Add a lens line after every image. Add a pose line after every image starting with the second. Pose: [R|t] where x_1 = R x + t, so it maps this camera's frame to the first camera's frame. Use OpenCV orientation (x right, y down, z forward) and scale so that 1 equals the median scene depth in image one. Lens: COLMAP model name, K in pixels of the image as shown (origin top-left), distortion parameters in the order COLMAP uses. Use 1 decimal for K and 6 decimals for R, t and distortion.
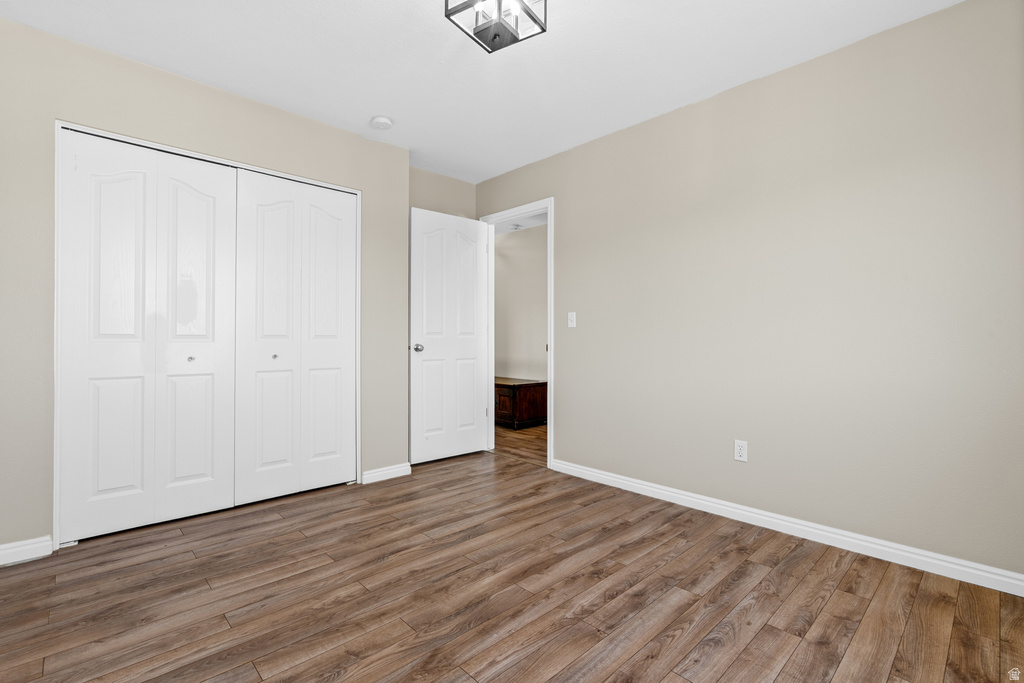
lens RADIAL K [[460.3, 0, 514.5], [0, 460.3, 342.5], [0, 0, 1]] dist [-0.004203, 0.000674]
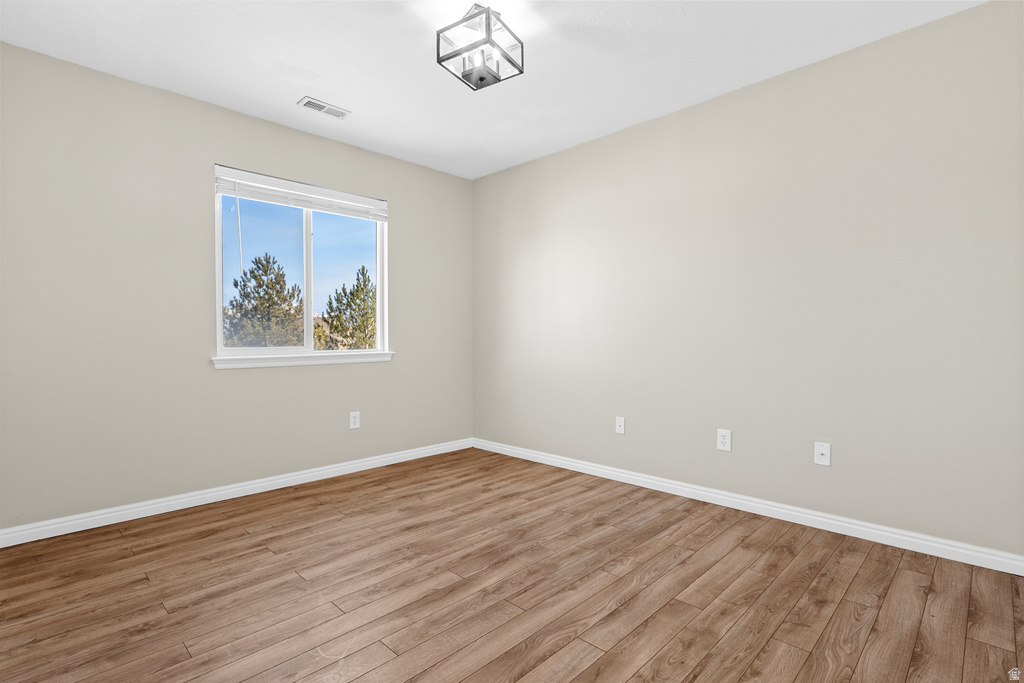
lens RADIAL K [[494.7, 0, 513.3], [0, 494.7, 350.4], [0, 0, 1]] dist [-0.000029, 0.000610]
pose [[-0.999538, 0.002359, -0.030289, -0.077235], [0.001453, 0.999551, 0.029922, -0.009893], [0.030346, 0.029864, -0.999093, 2.138599]]
